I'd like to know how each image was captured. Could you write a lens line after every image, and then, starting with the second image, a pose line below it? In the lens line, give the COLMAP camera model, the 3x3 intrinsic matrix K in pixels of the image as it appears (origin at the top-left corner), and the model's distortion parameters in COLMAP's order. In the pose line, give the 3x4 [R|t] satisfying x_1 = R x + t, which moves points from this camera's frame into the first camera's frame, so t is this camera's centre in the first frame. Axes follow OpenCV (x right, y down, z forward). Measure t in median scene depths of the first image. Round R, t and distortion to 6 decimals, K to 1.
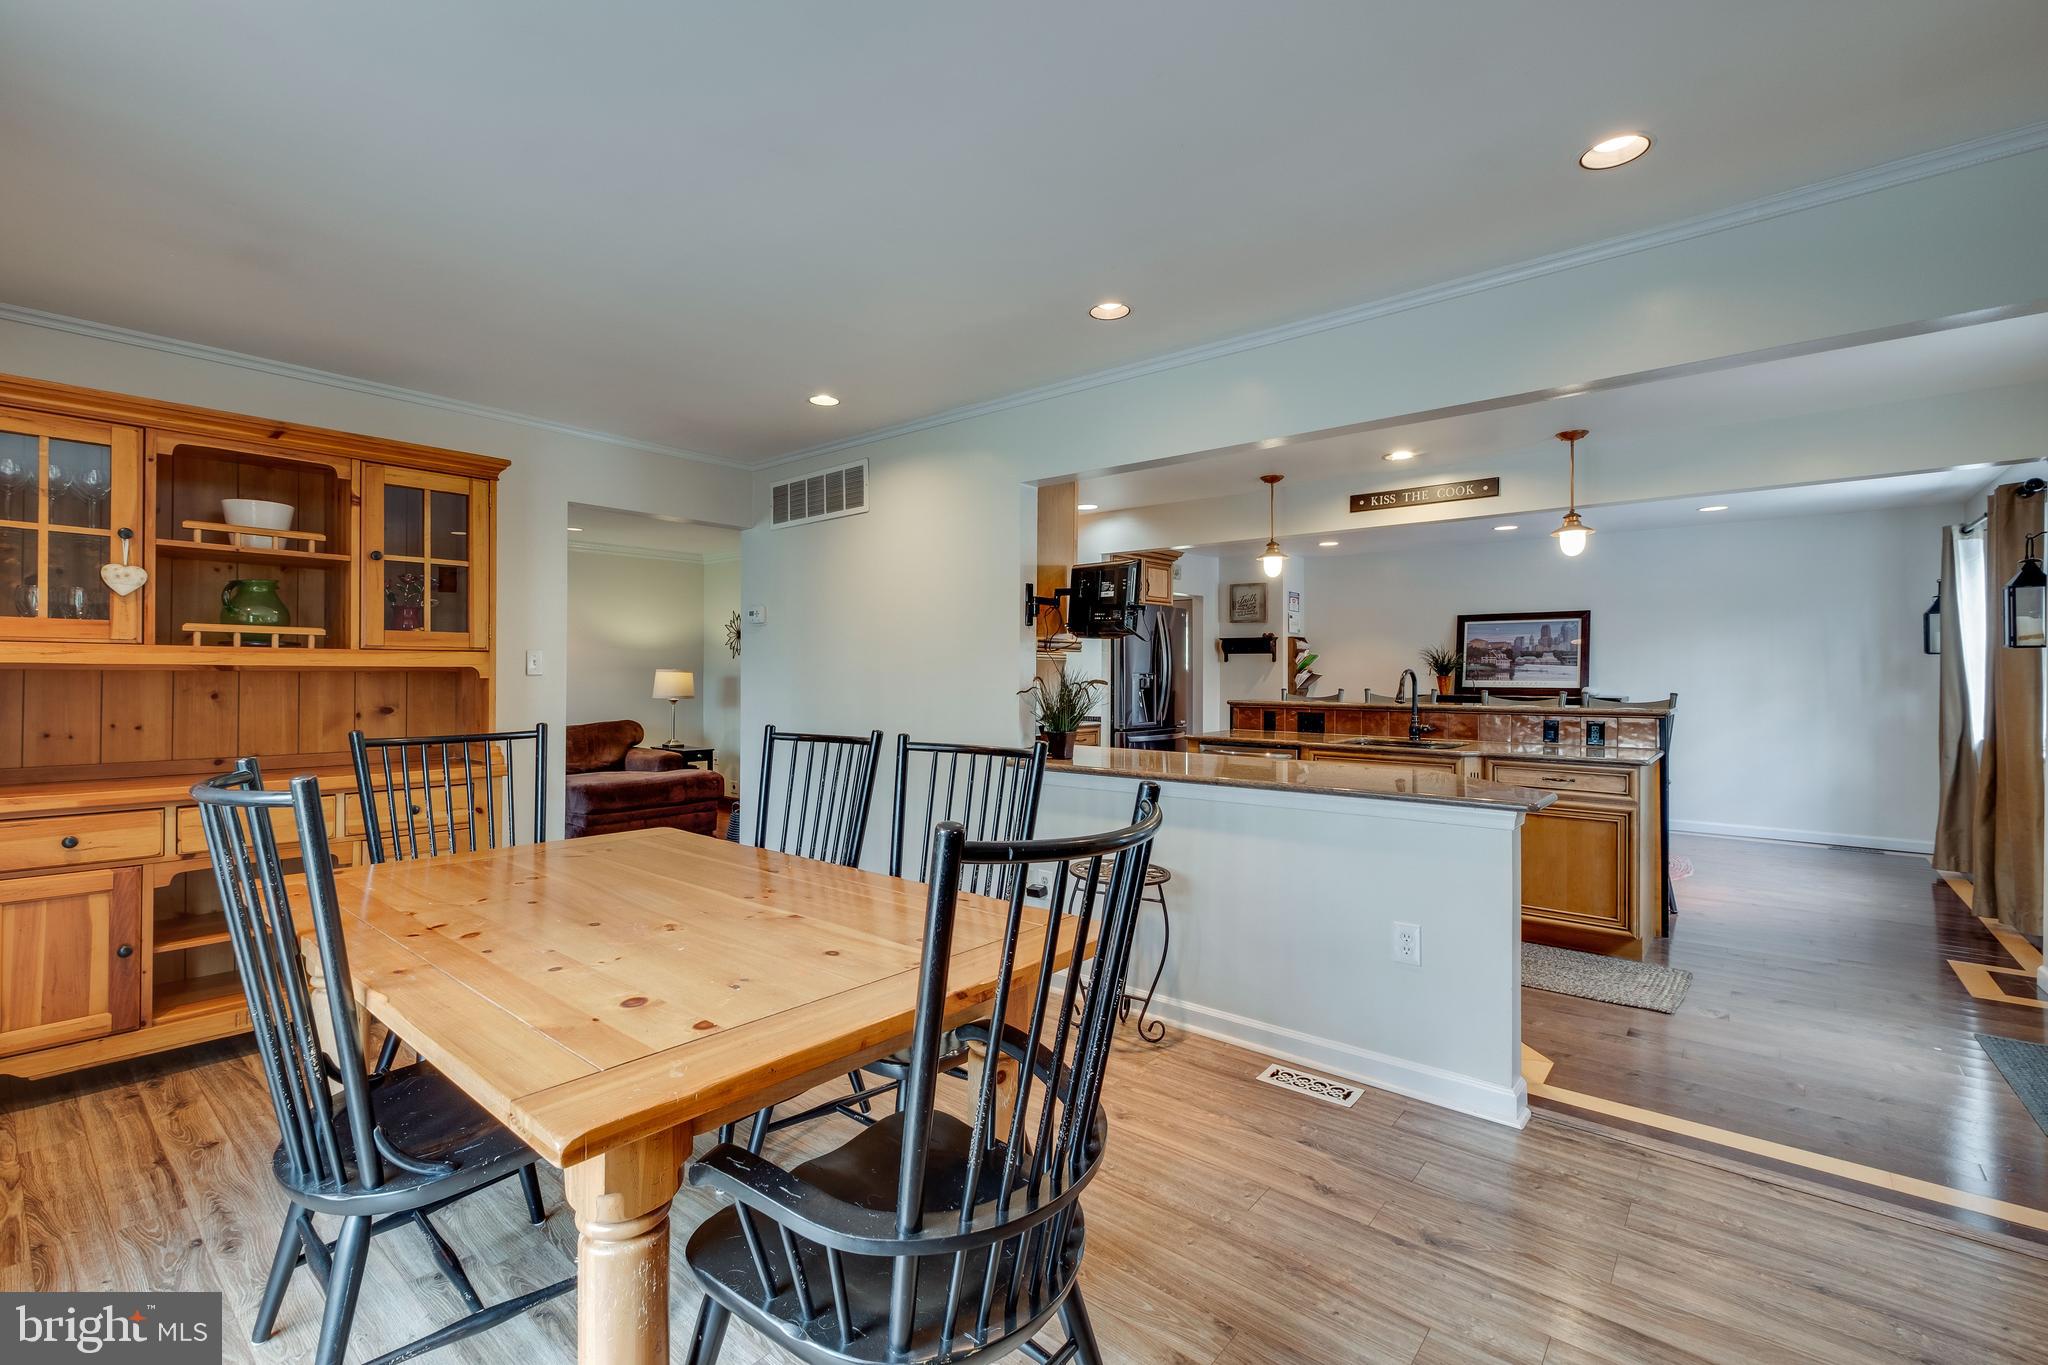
lens RADIAL K [[888.8, 0, 1004.3], [0, 888.8, 672.7], [0, 0, 1]] dist [-0.000392, 0.000318]
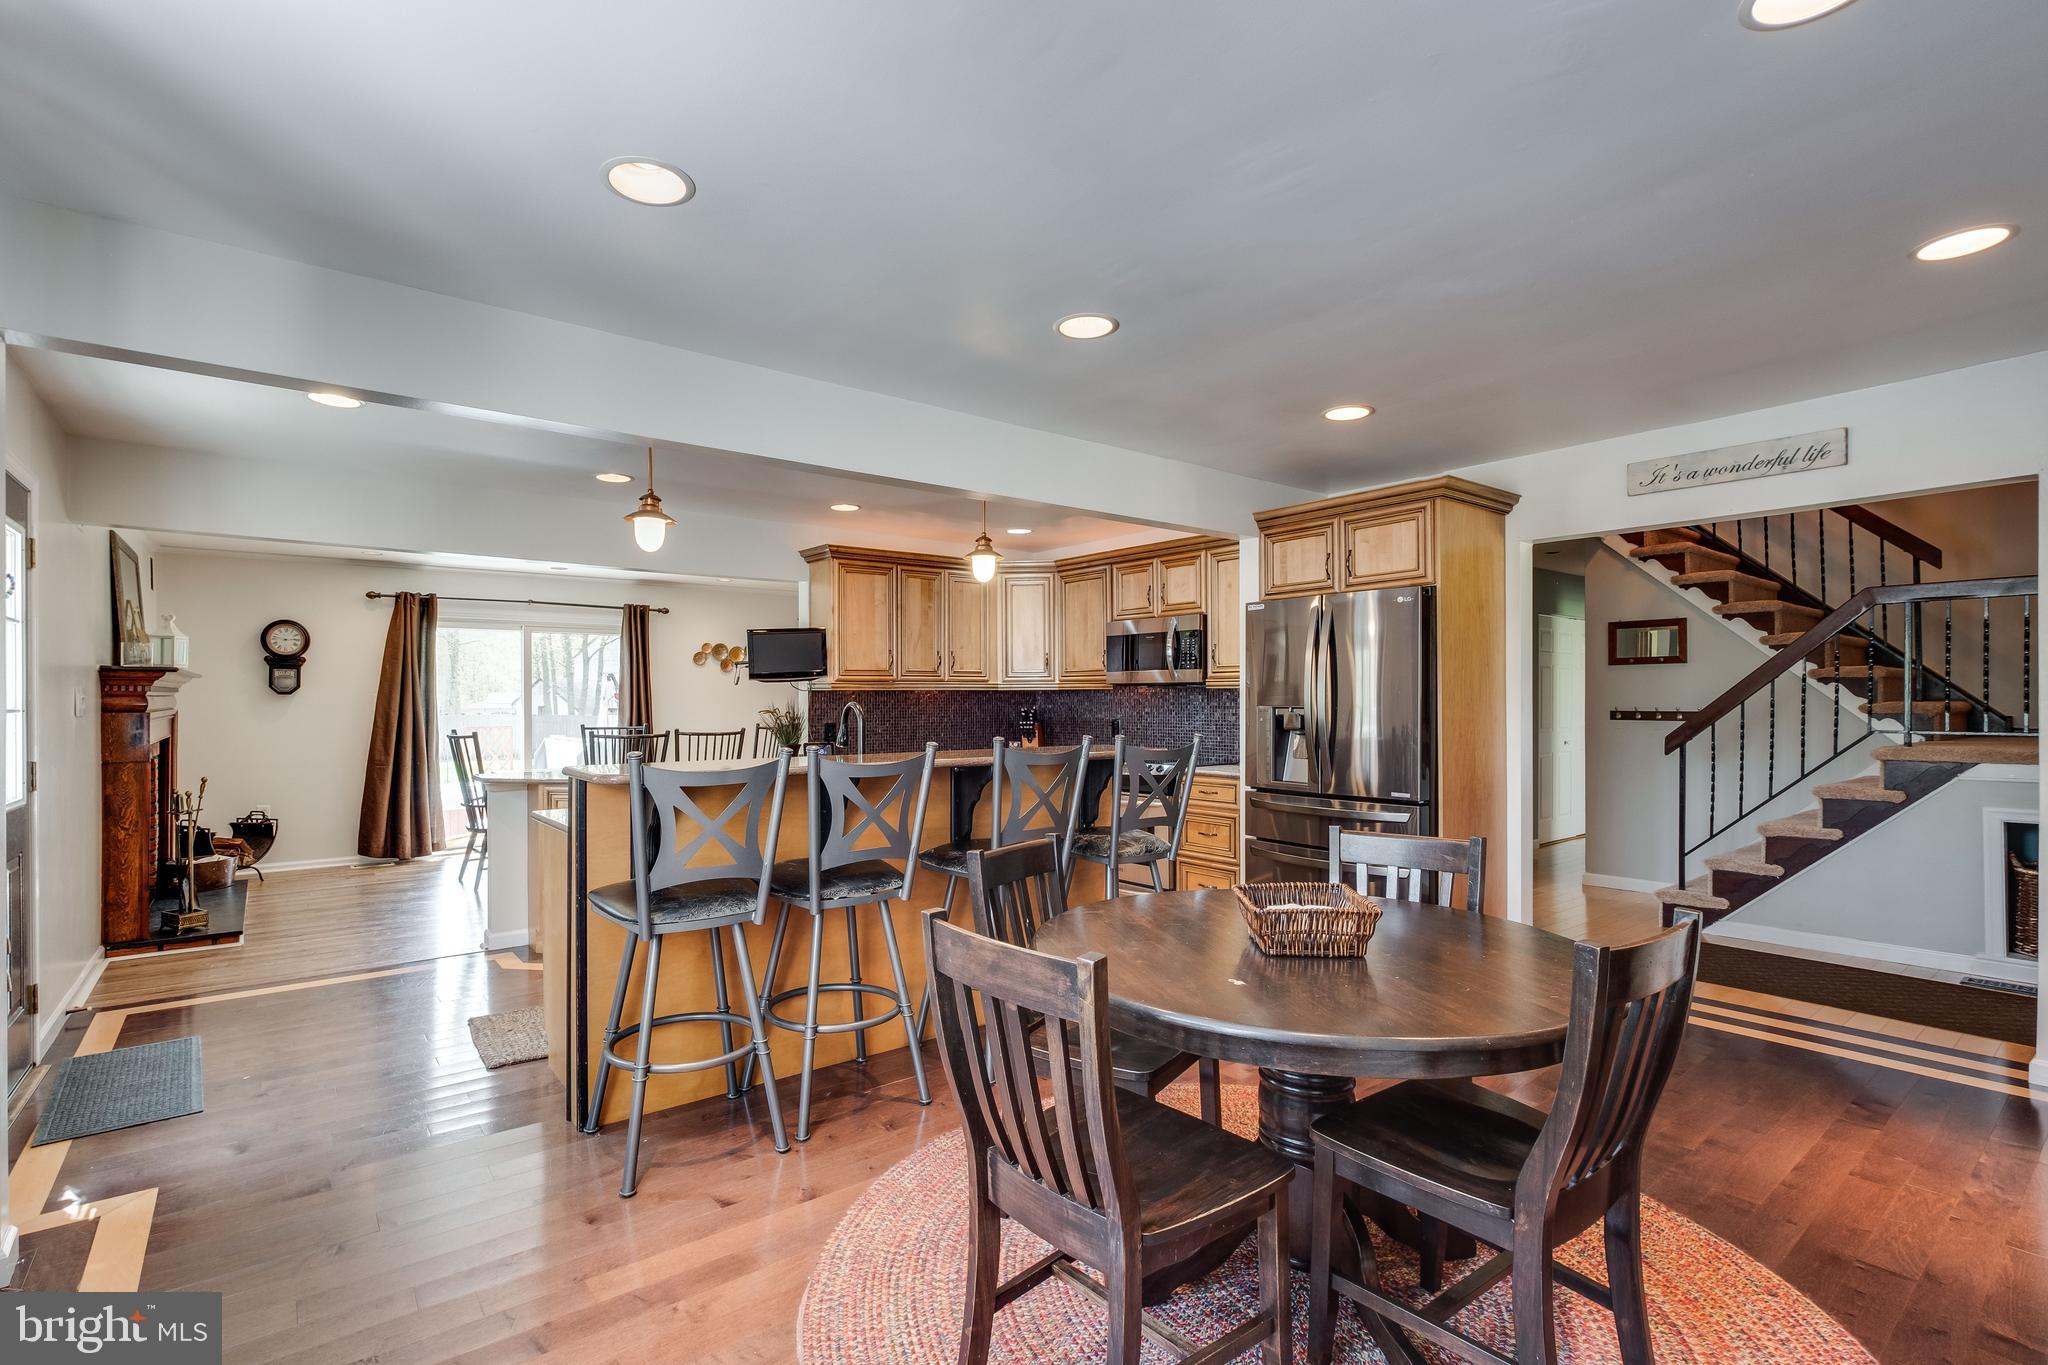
lens RADIAL K [[944.3, 0, 992.6], [0, 944.3, 699.4], [0, 0, 1]] dist [-0.000302, -0.000066]
pose [[-0.200873, -0.001317, -0.979616, 0.769499], [0.003063, 0.999993, -0.001972, -0.002758], [0.979612, -0.003397, -0.200868, 0.814832]]
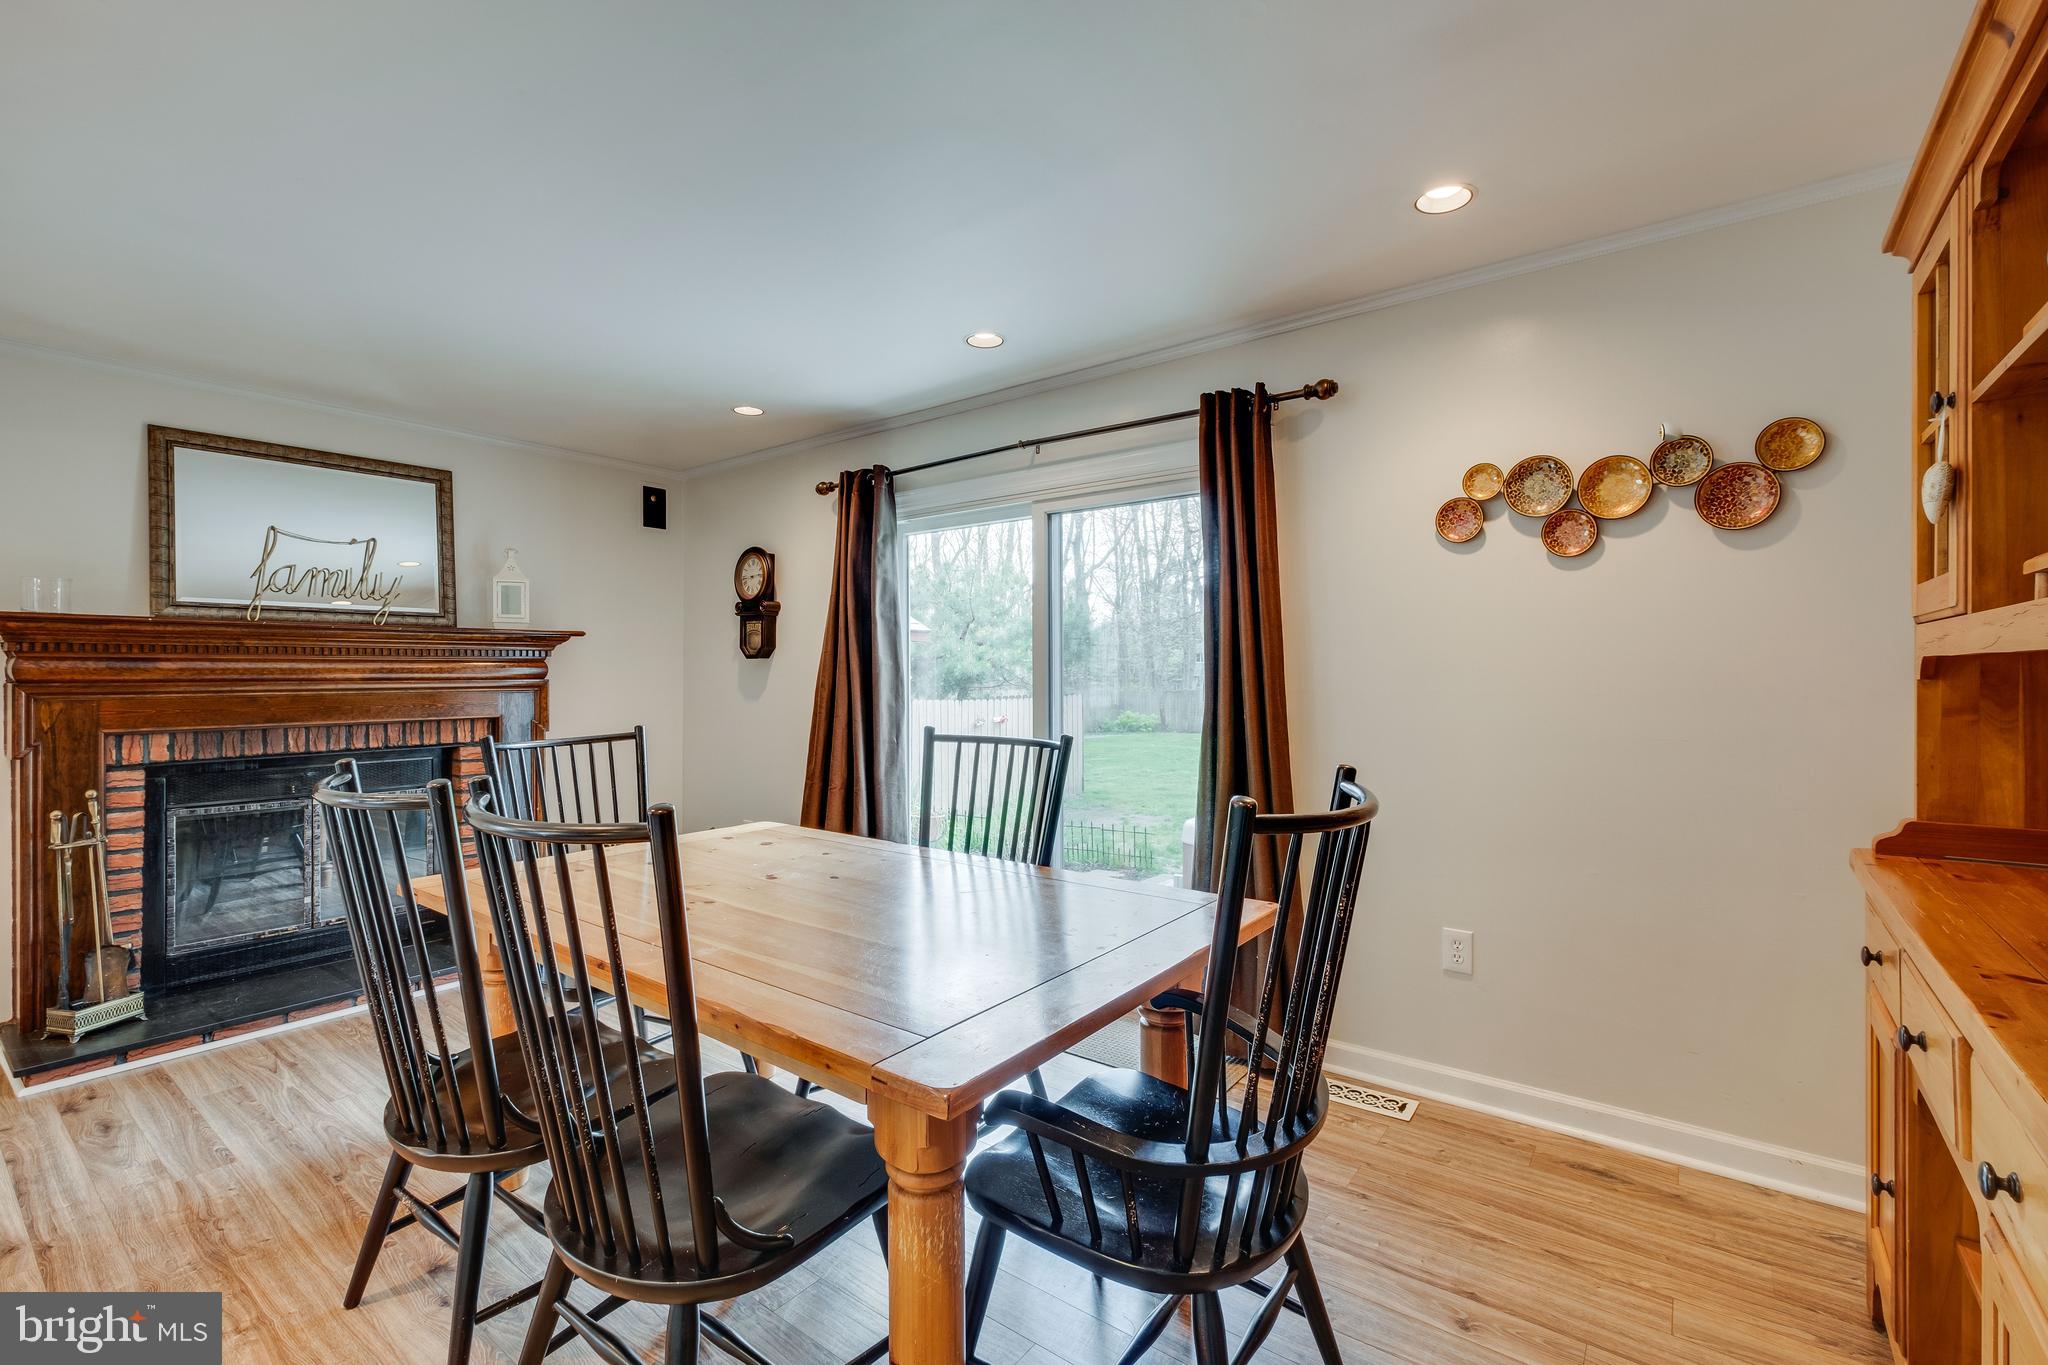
lens RADIAL K [[888.8, 0, 1004.3], [0, 888.8, 672.7], [0, 0, 1]] dist [-0.000392, 0.000318]
pose [[-0.998890, 0.002175, -0.047053, -0.155277], [0.002300, 0.999994, -0.002590, -0.000063], [0.047047, -0.002696, -0.998889, 0.535070]]
